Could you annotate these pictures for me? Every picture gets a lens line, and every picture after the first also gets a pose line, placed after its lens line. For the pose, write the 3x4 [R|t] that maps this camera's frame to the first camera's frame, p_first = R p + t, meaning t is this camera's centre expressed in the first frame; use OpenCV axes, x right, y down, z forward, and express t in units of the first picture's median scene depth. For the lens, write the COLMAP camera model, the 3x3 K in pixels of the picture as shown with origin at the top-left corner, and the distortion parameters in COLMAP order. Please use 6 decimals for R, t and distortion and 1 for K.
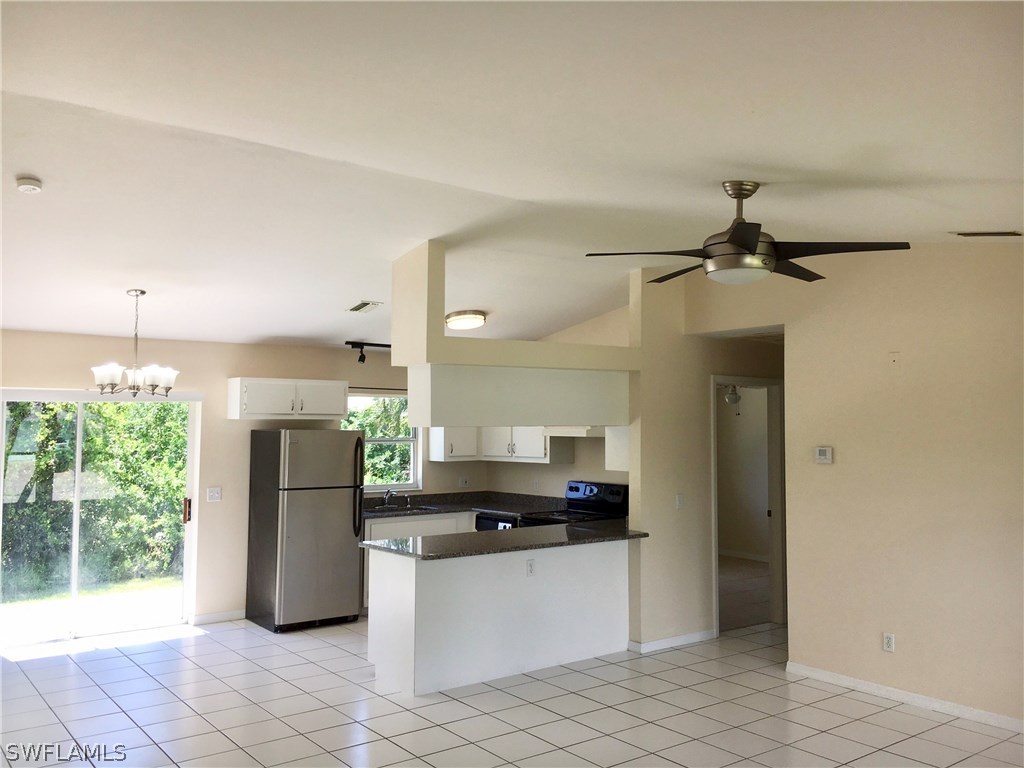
lens RADIAL K [[856.8, 0, 512.0], [0, 856.8, 384.0], [0, 0, 1]] dist [0.017476, 0.001439]
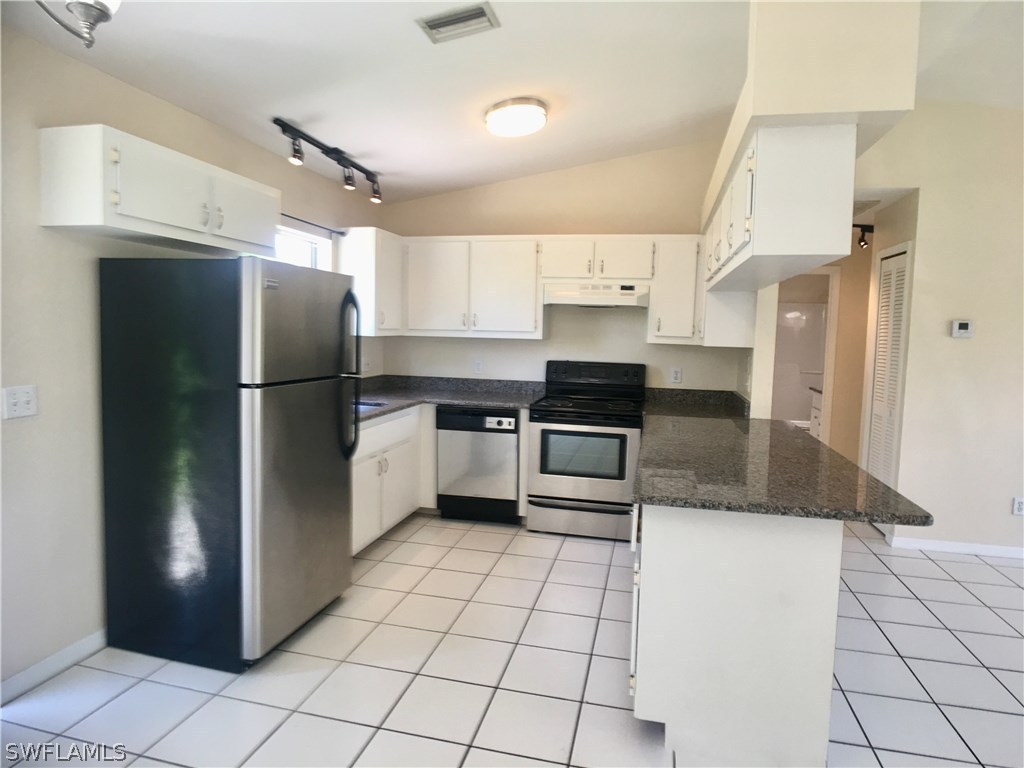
lens RADIAL K [[592.2, 0, 512.0], [0, 592.2, 384.0], [0, 0, 1]] dist [-0.019669, 0.000540]
pose [[0.761130, -0.039895, 0.647371, -0.338164], [-0.057506, 0.990025, 0.128623, 0.065778], [-0.646045, -0.135126, 0.751243, 0.610228]]
